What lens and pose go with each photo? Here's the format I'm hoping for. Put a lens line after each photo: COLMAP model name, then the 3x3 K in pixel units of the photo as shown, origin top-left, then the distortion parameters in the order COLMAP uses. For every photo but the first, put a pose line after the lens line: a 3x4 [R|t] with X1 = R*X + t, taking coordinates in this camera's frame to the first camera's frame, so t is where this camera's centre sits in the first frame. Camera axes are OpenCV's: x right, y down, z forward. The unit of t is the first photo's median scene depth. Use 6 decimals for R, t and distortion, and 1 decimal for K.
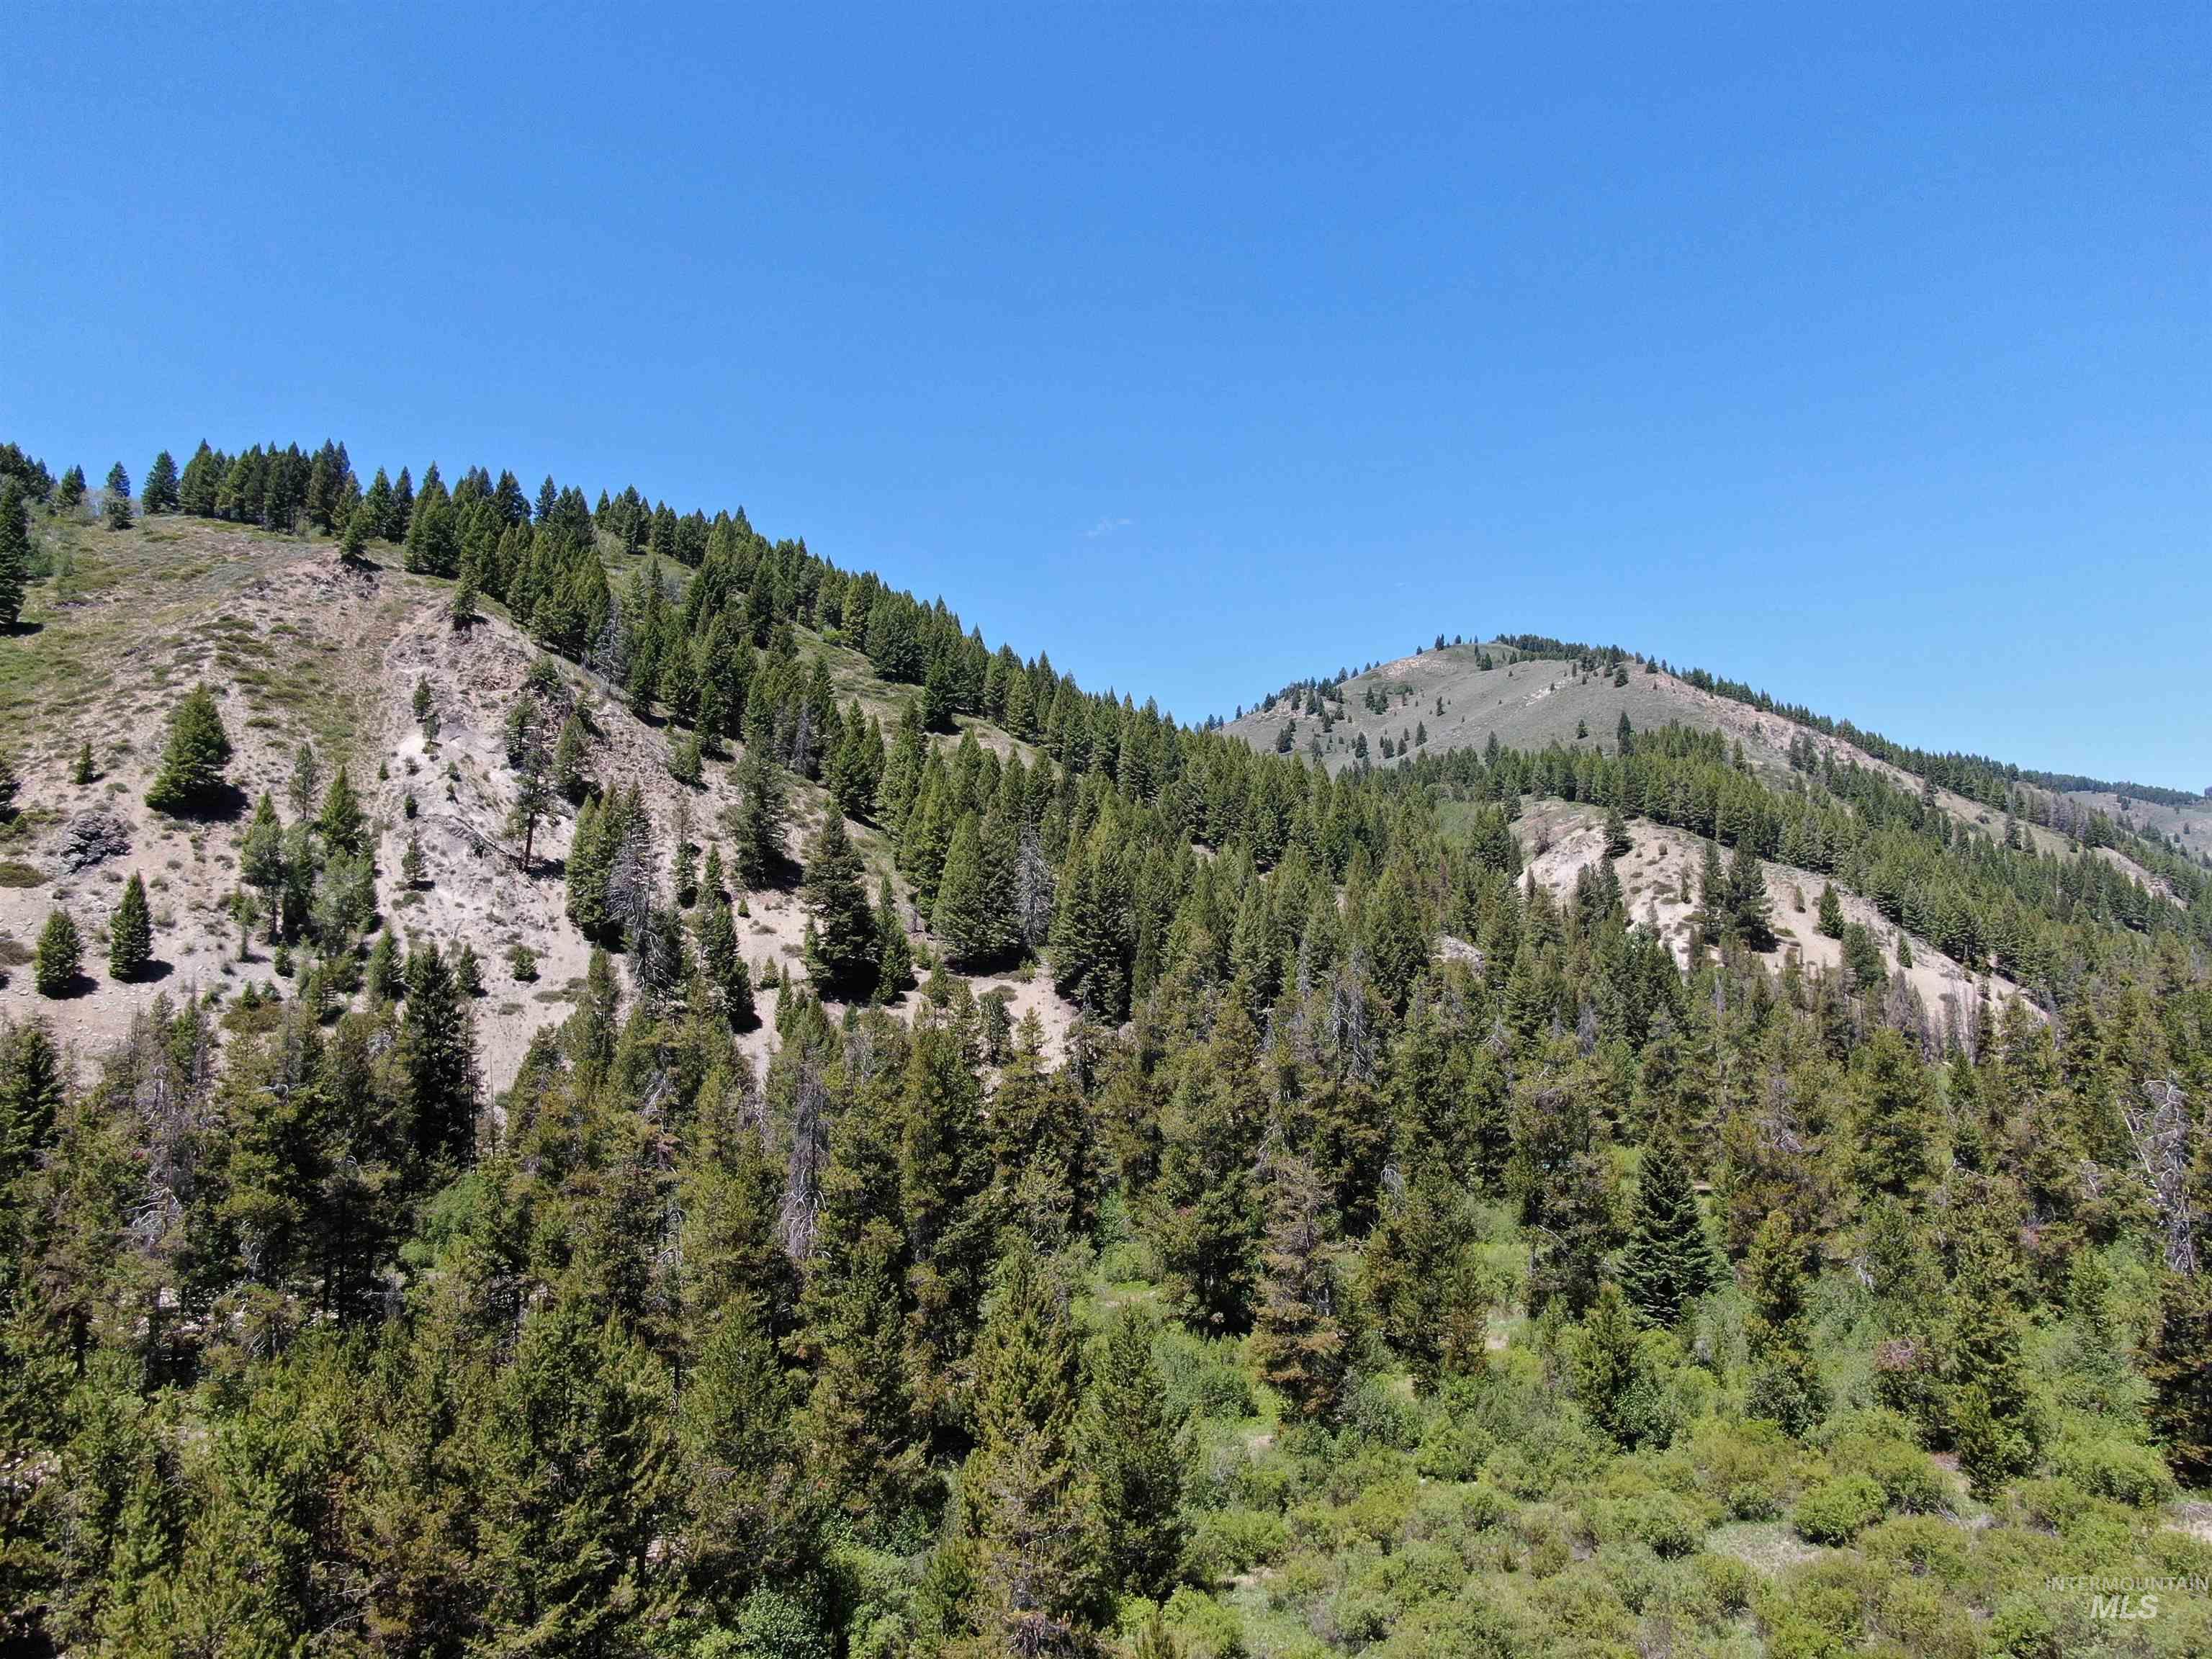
lens RADIAL K [[1586.6, 0, 1106.9], [0, 1586.6, 829.1], [0, 0, 1]] dist [-0.019123, 0.006350]
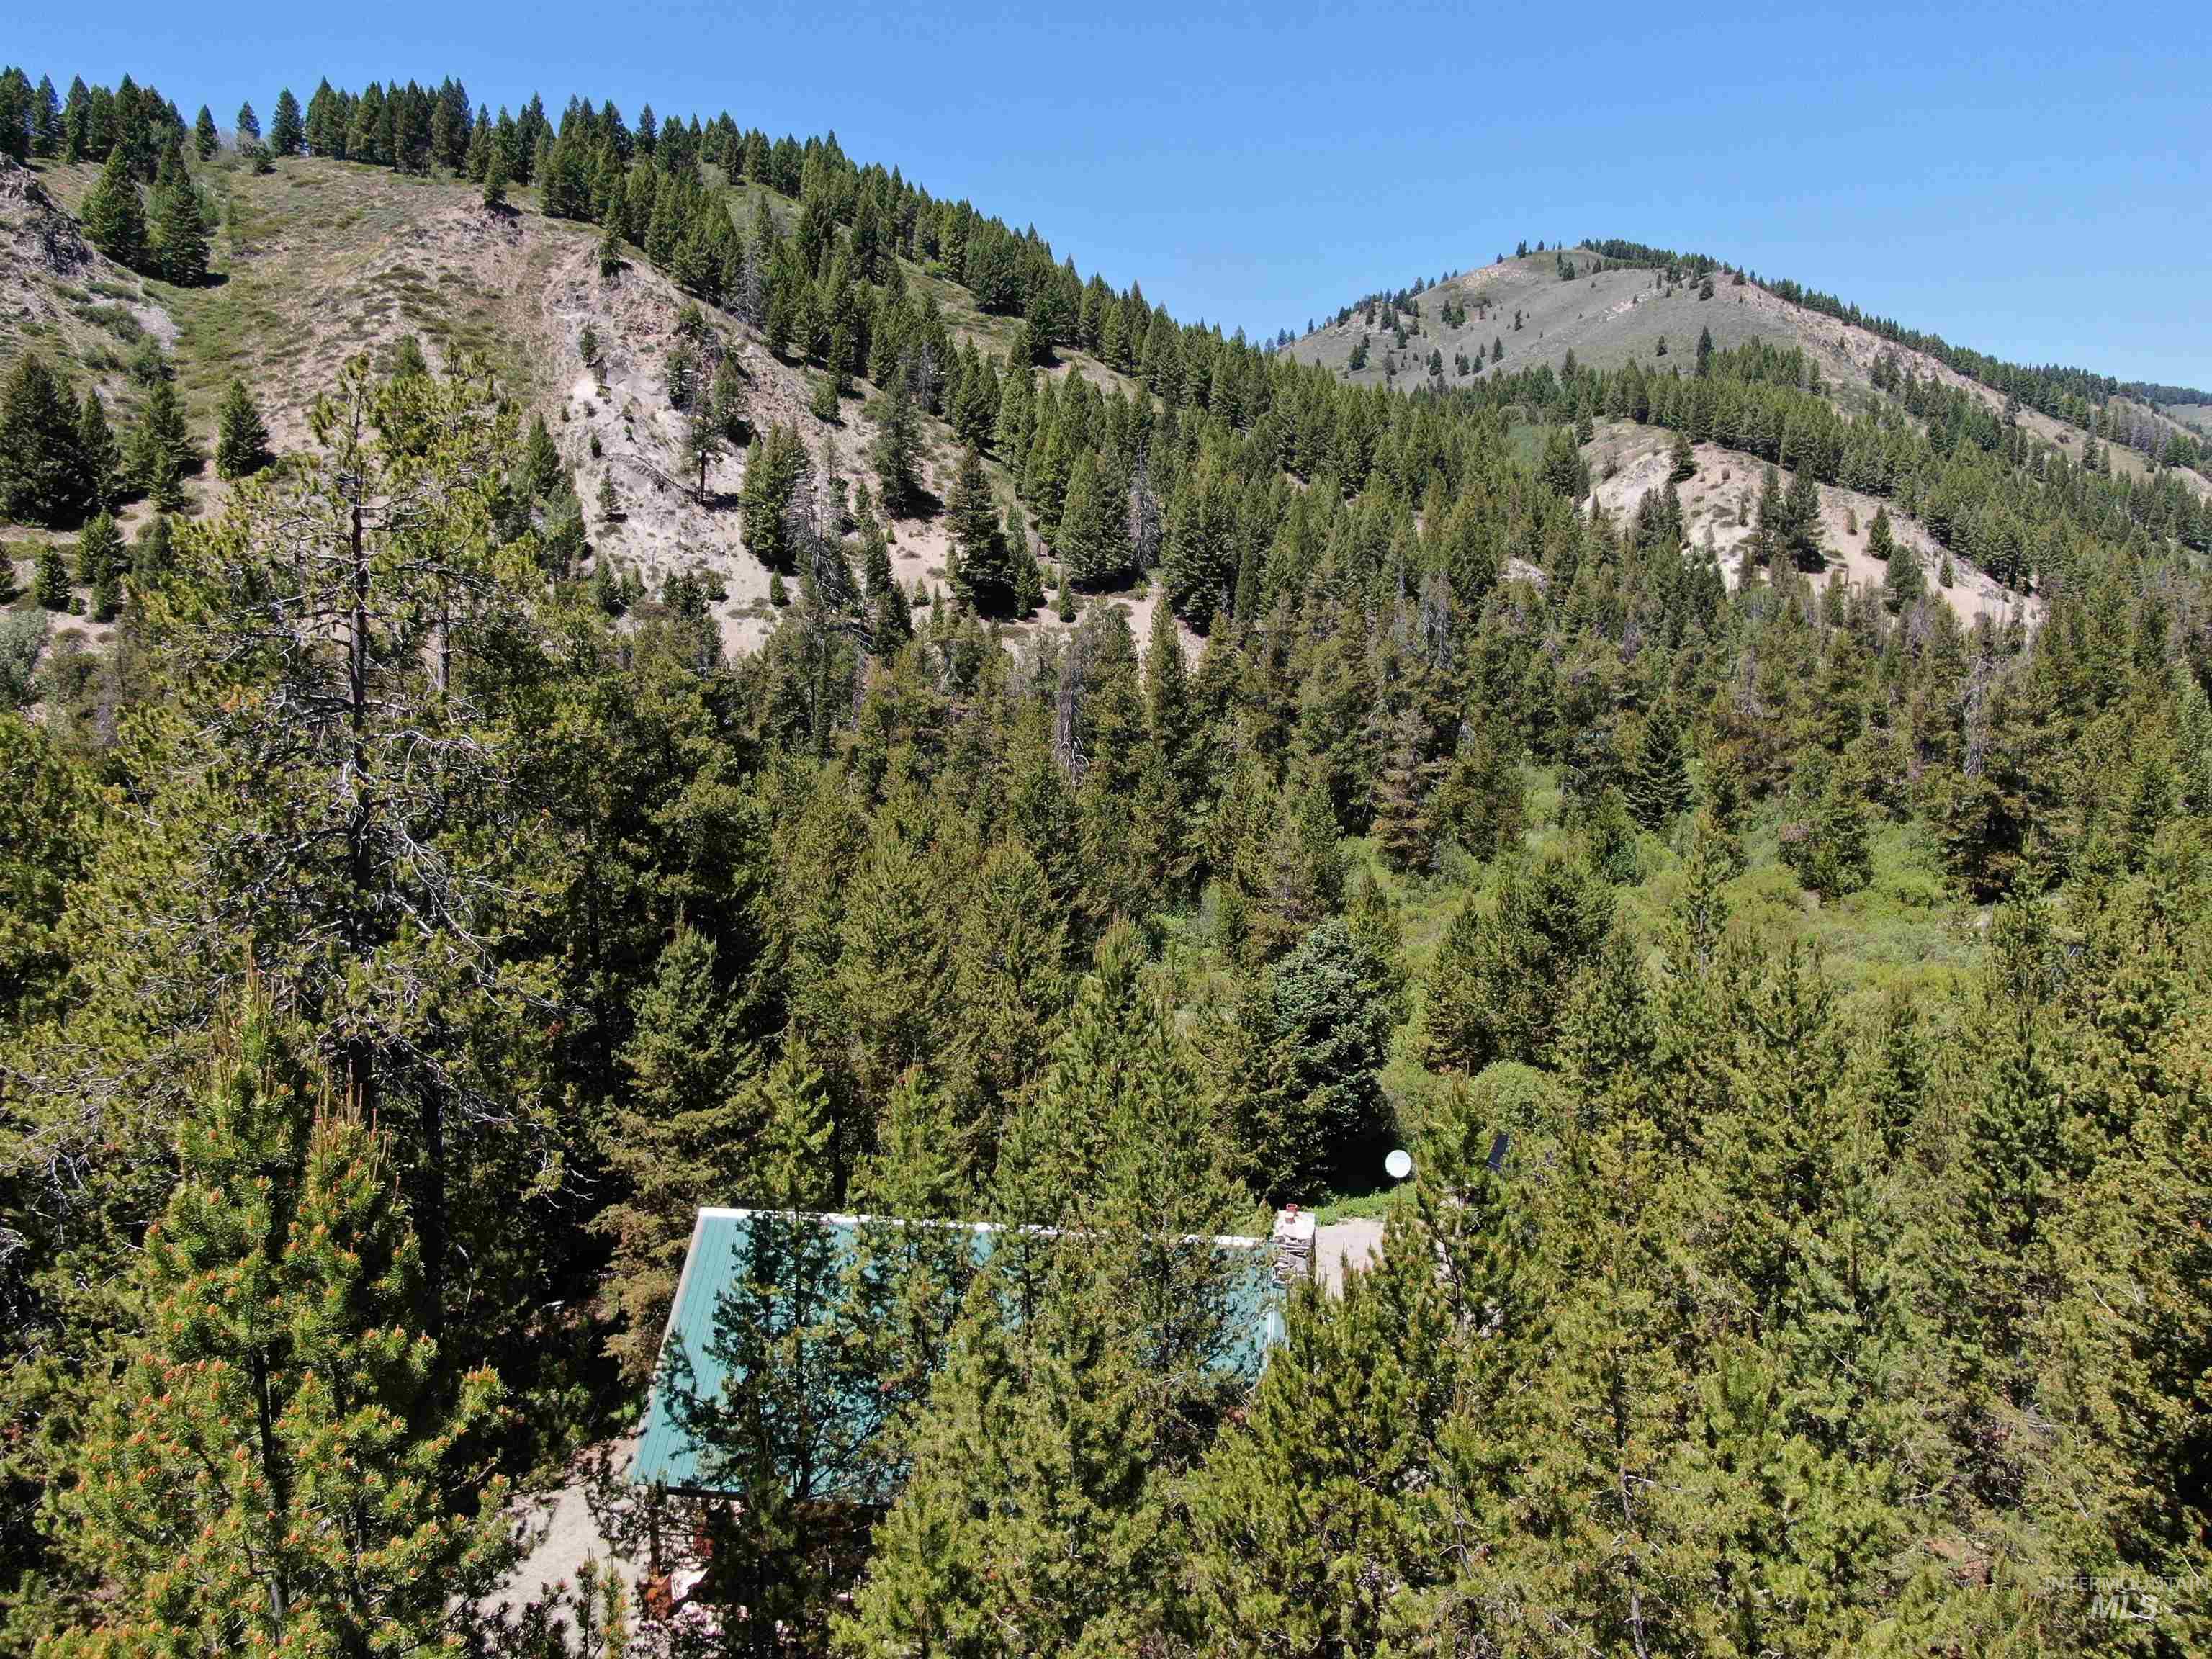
lens RADIAL K [[1586.6, 0, 1107.8], [0, 1586.6, 830.5], [0, 0, 1]] dist [-0.019123, 0.006350]
pose [[0.999333, 0.002406, -0.036451, -0.021971], [0.006242, 0.971909, 0.235276, -0.007557], [0.035993, -0.235347, 0.971245, -0.100896]]
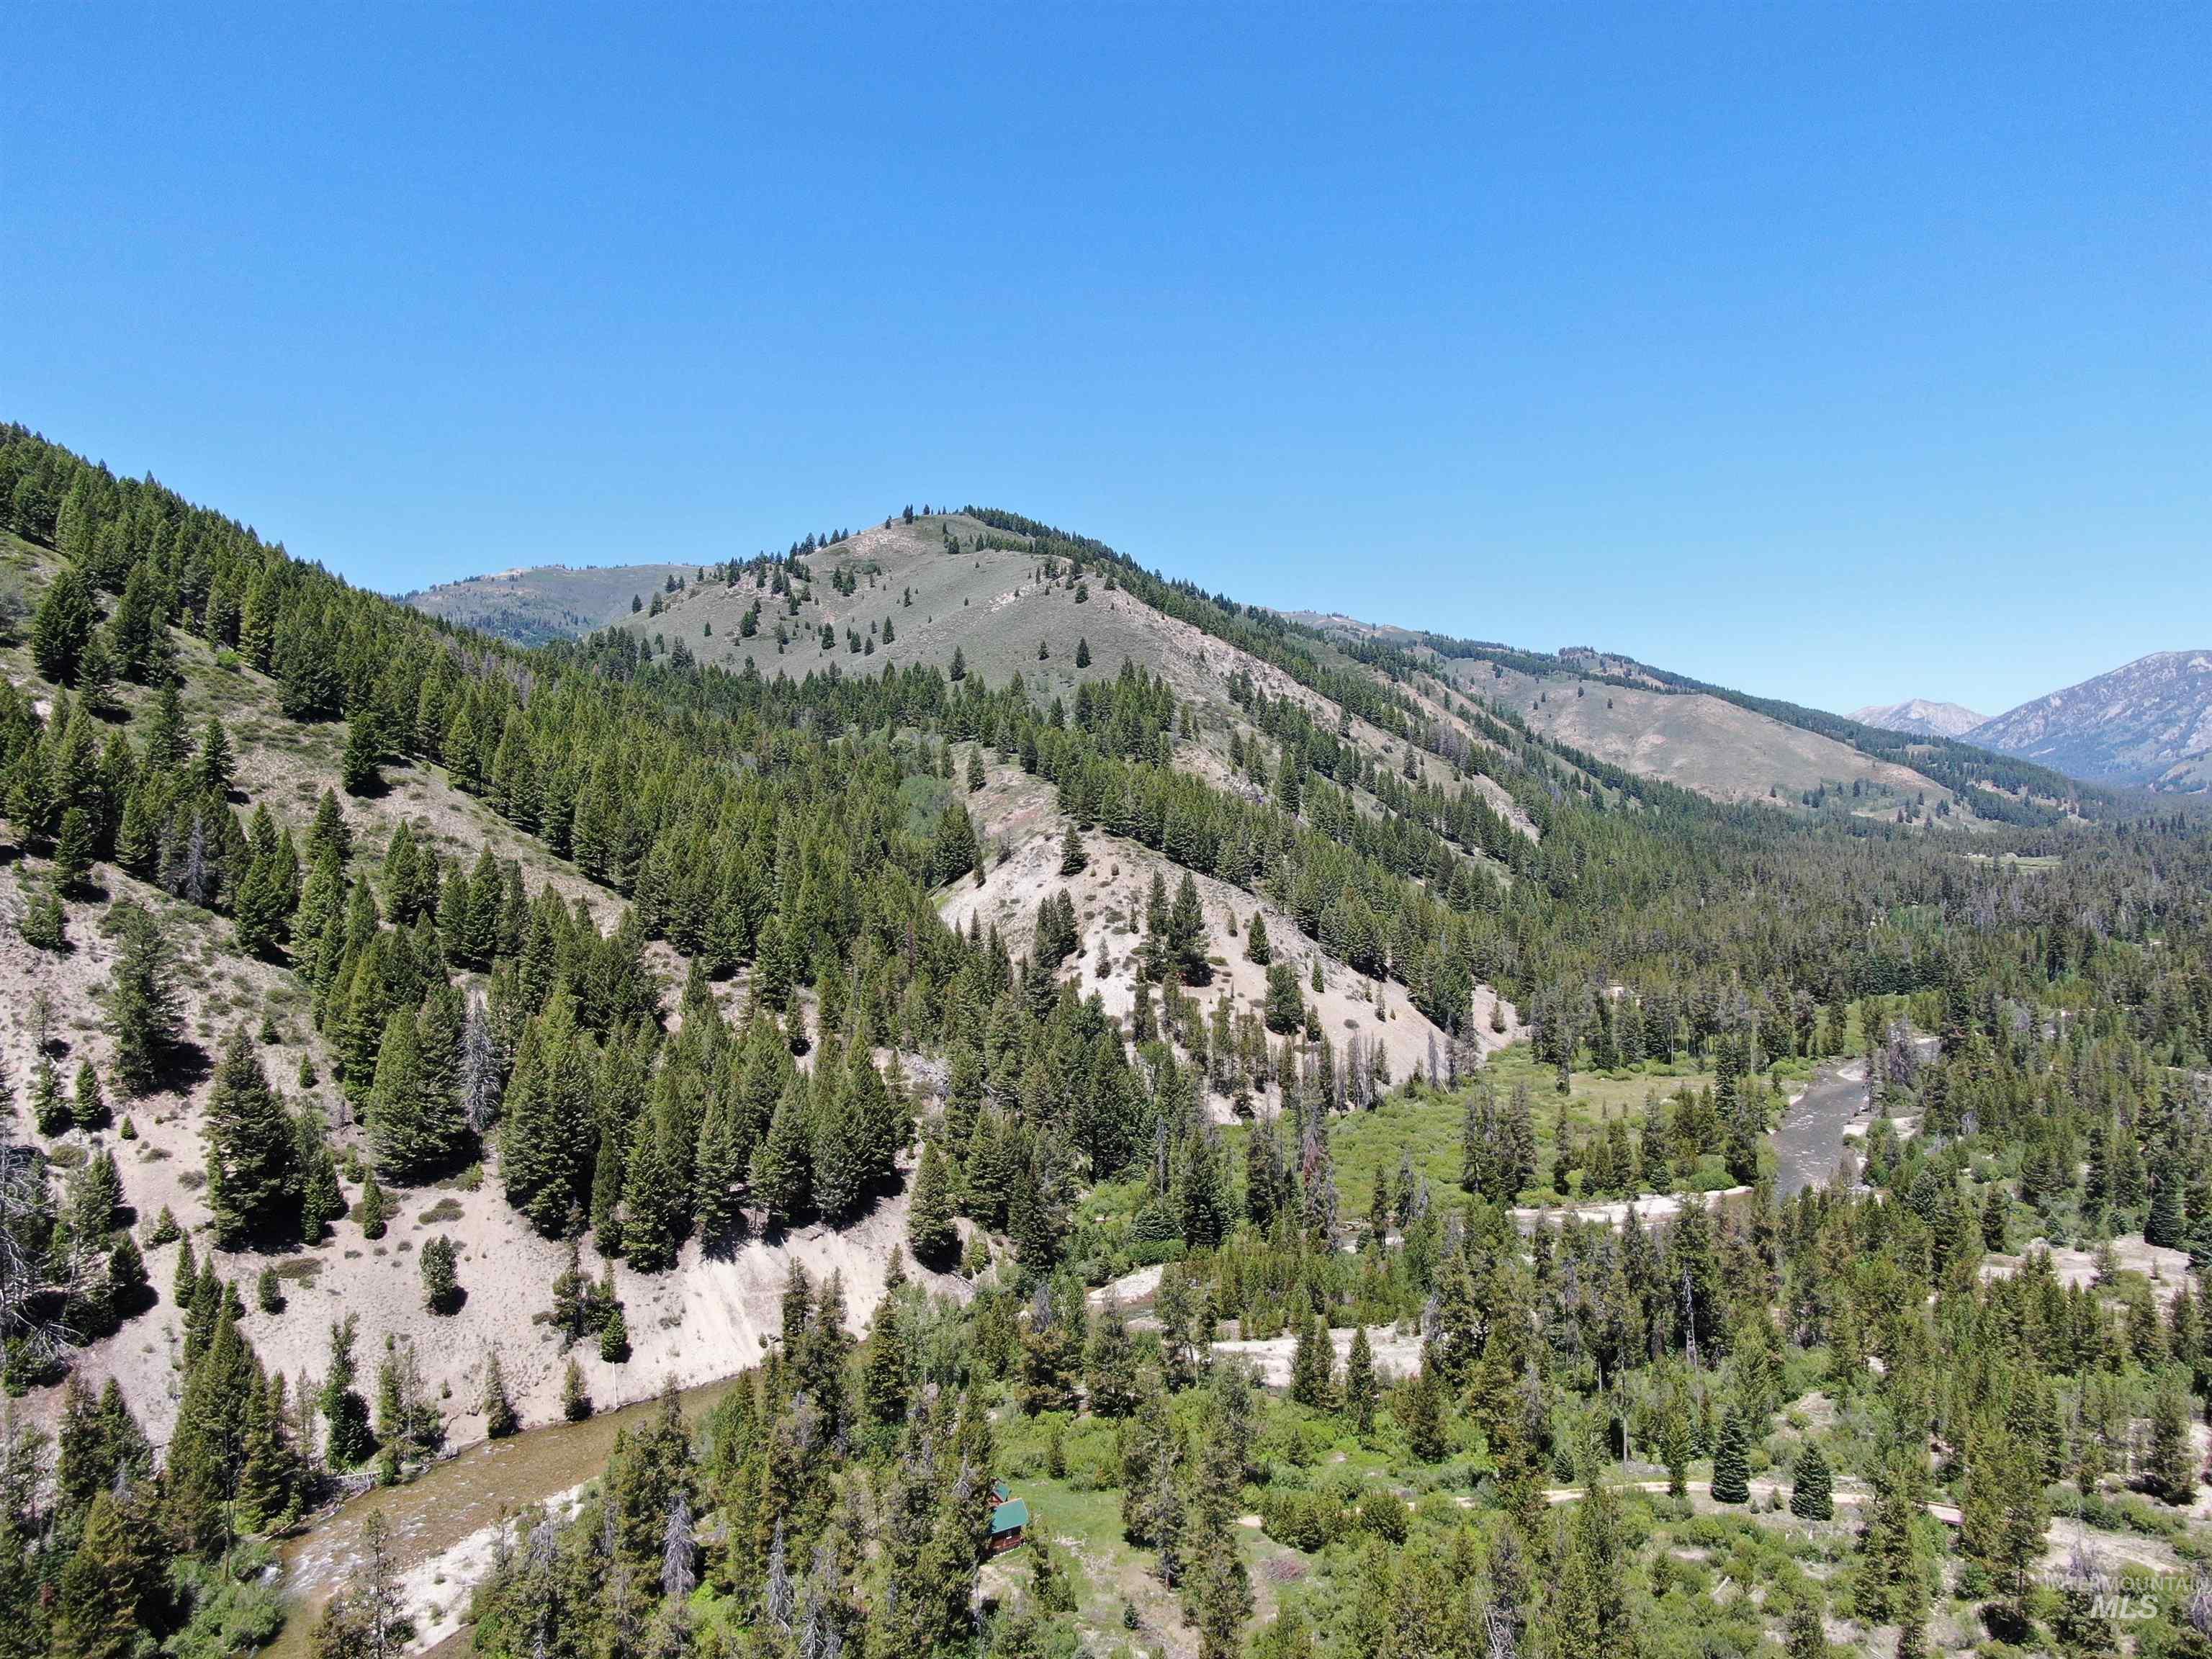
lens RADIAL K [[1586.6, 0, 1102.7], [0, 1586.6, 826.5], [0, 0, 1]] dist [-0.019123, 0.006350]
pose [[0.944984, -0.003052, 0.327102, -0.002823], [-0.036635, 0.992678, 0.115102, -0.162386], [-0.325058, -0.120753, 0.937953, 0.017239]]
